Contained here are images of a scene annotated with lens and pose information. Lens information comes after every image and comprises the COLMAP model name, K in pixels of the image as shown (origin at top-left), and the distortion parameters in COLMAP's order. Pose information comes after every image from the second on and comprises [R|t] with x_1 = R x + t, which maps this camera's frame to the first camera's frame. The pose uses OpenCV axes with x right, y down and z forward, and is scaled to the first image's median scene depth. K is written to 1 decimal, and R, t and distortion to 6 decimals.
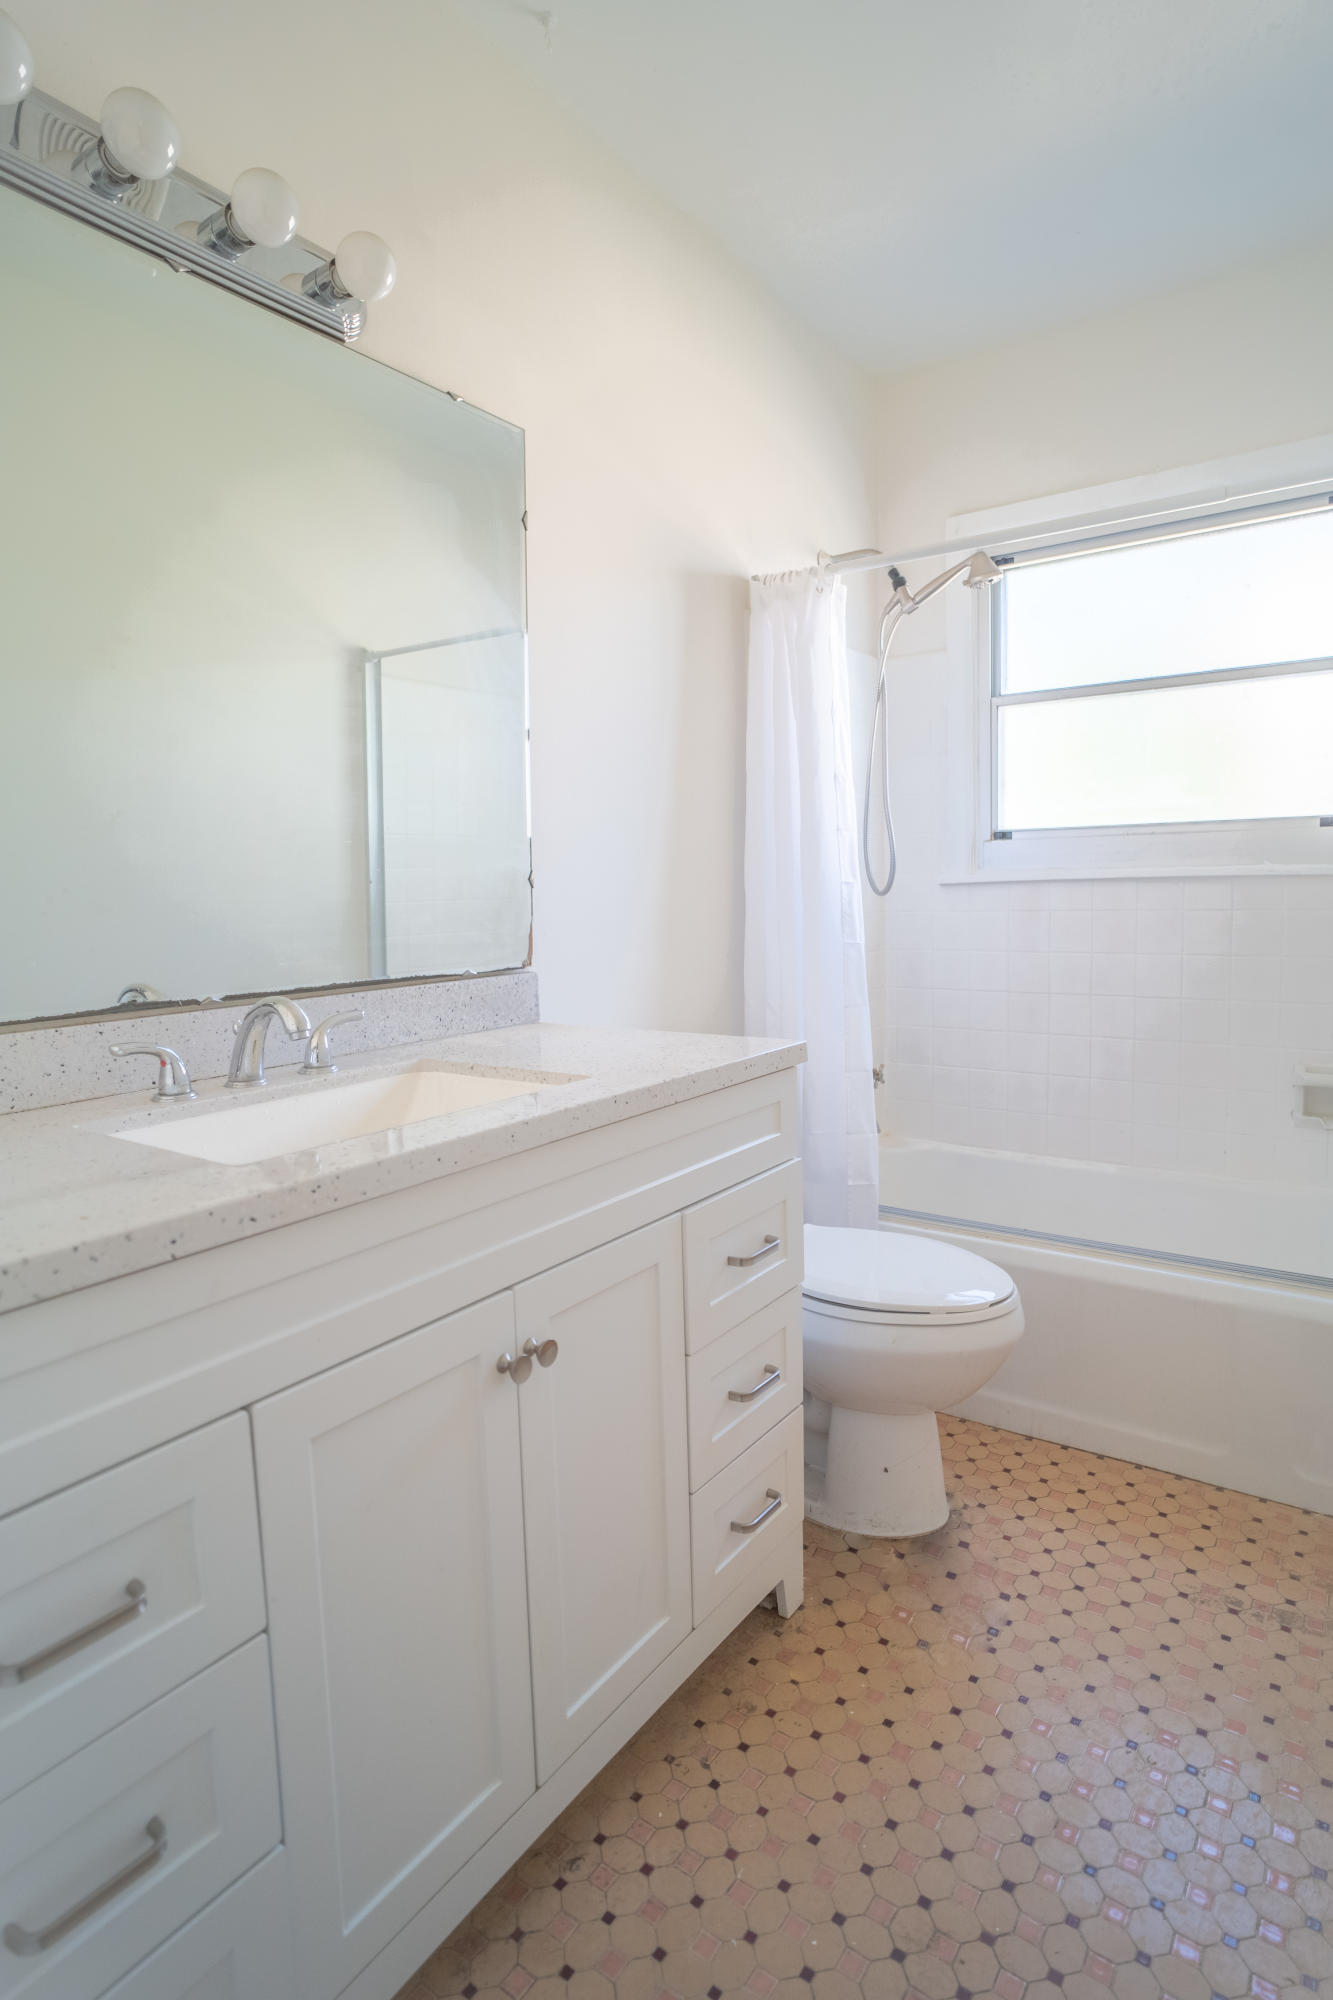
lens RADIAL K [[1069.0, 0, 670.1], [0, 1069.0, 997.1], [0, 0, 1]] dist [-0.054164, 0.028173]
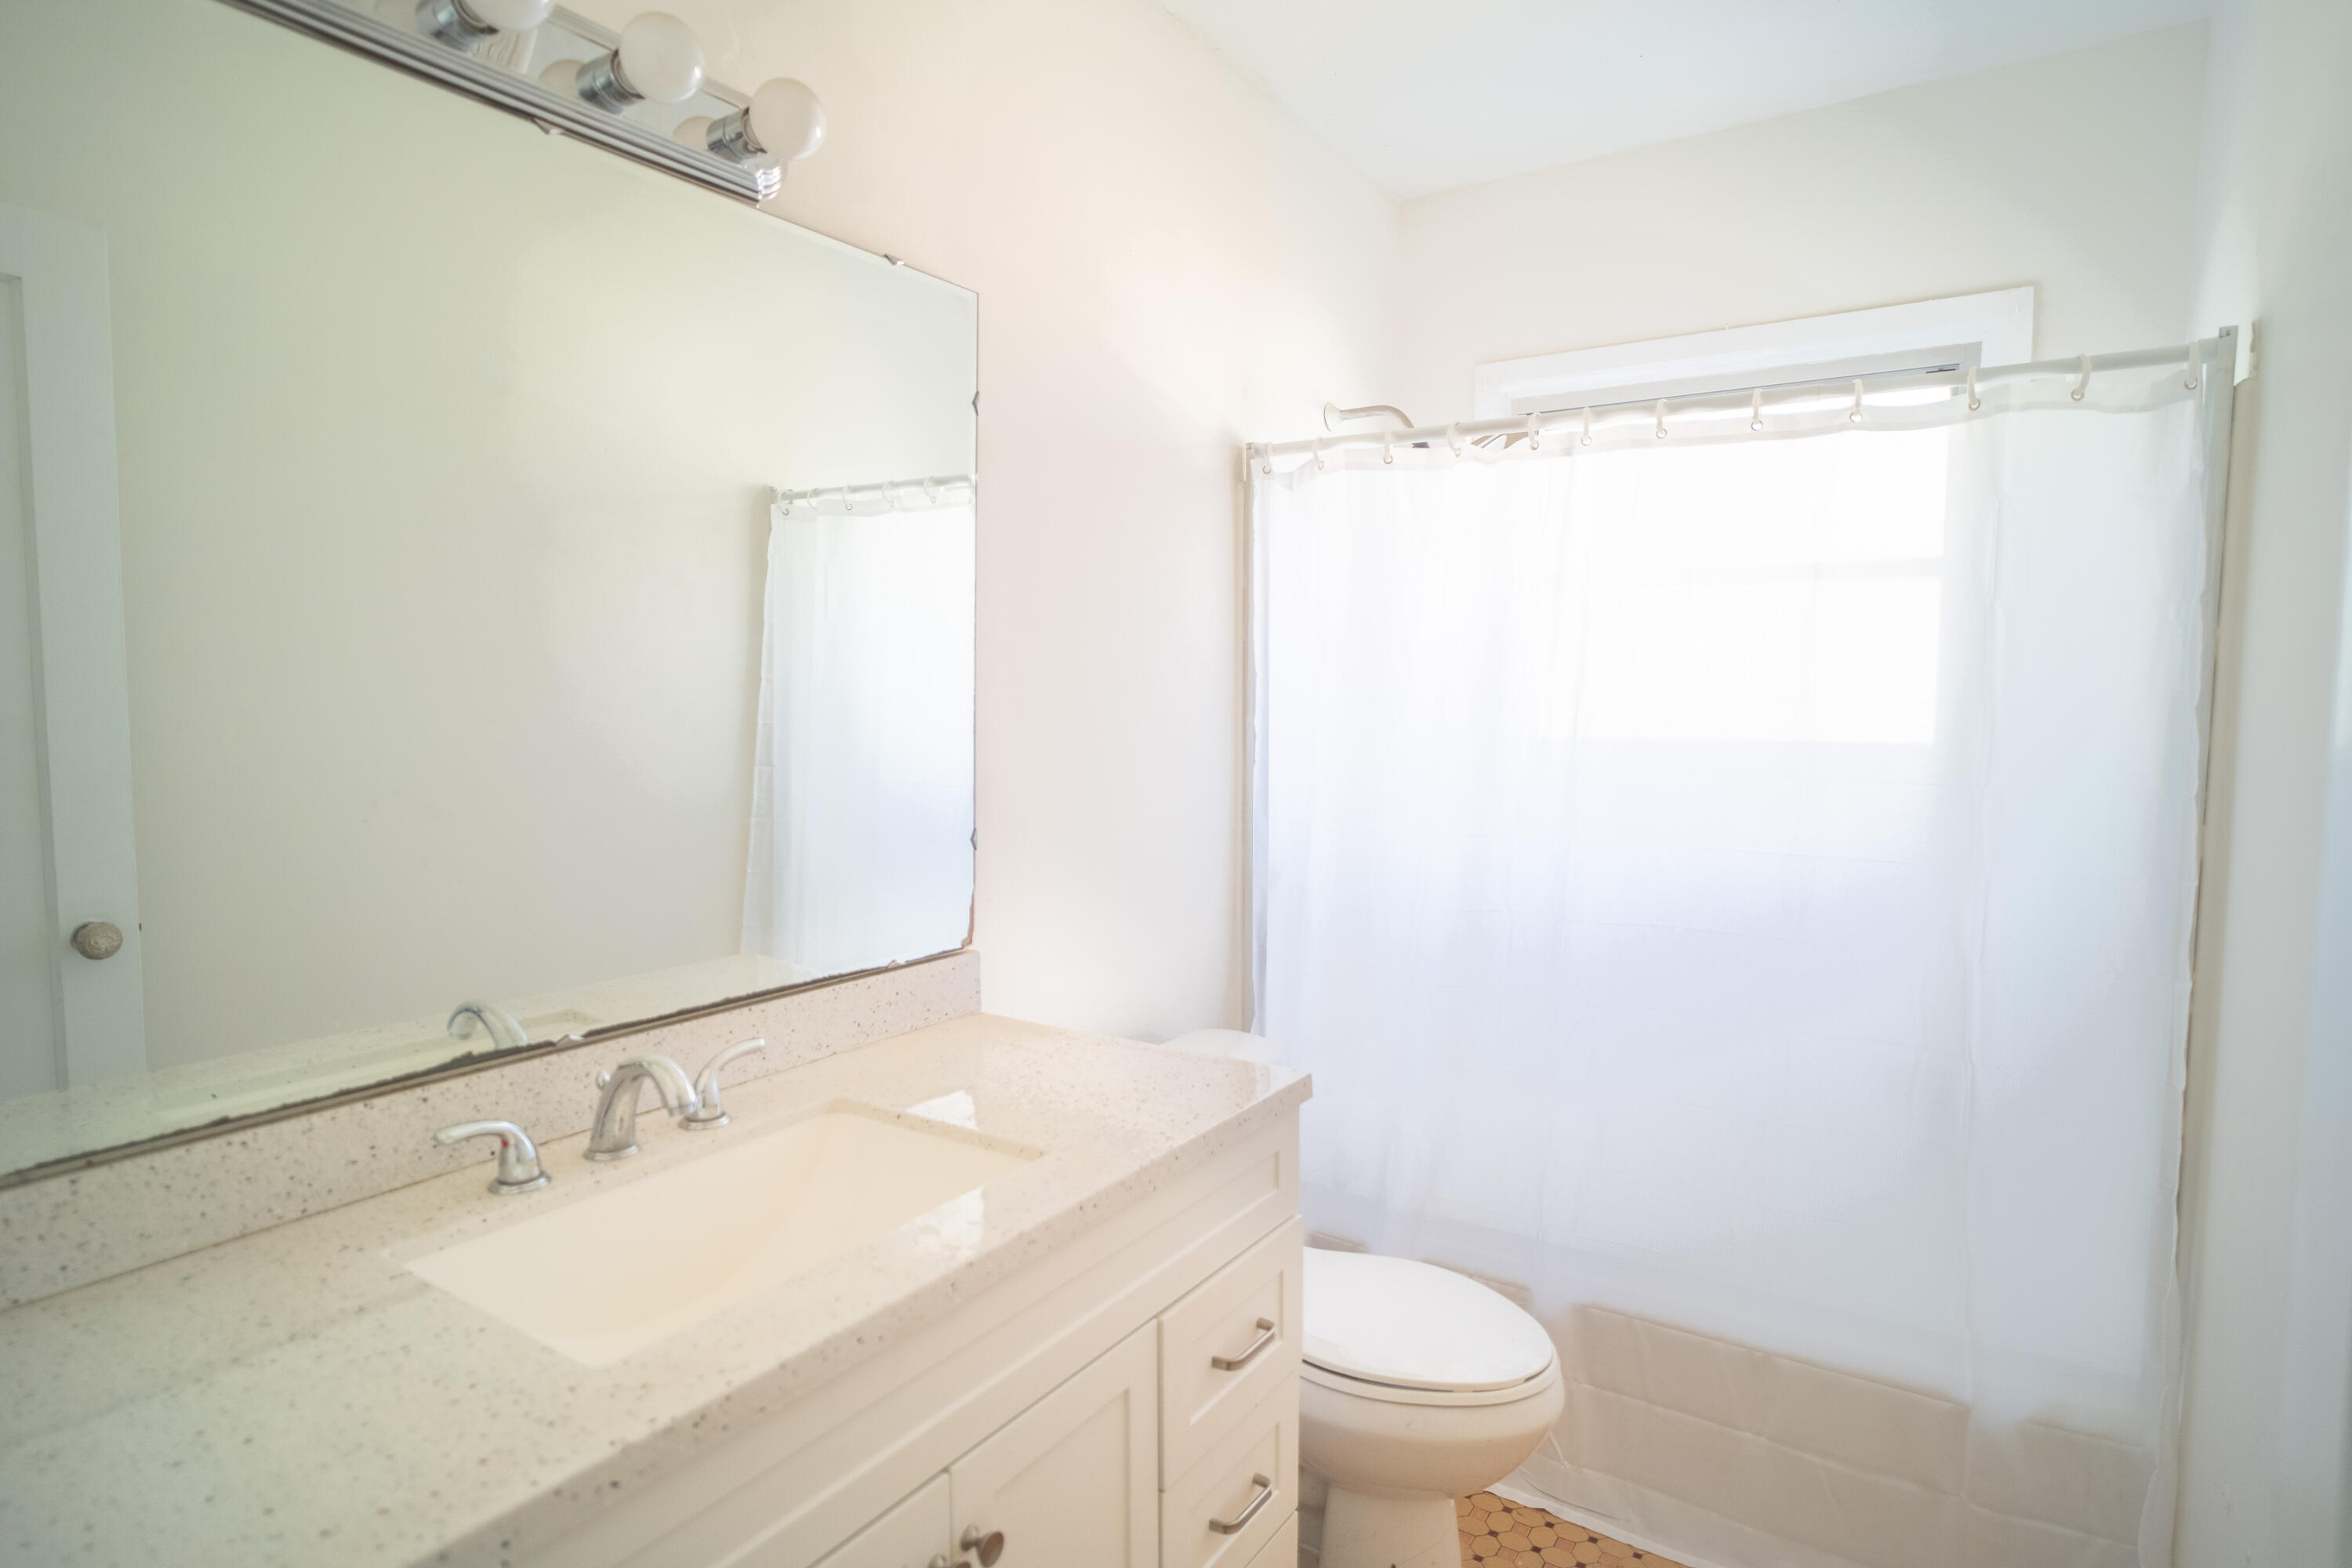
lens RADIAL K [[1254.1, 0, 1176.3], [0, 1254.1, 814.5], [0, 0, 1]] dist [-0.054751, 0.029137]
pose [[0.998948, 0.020773, 0.040882, -0.021357], [-0.020091, 0.999653, -0.017011, -0.157213], [-0.041221, 0.016172, 0.999019, 0.053963]]
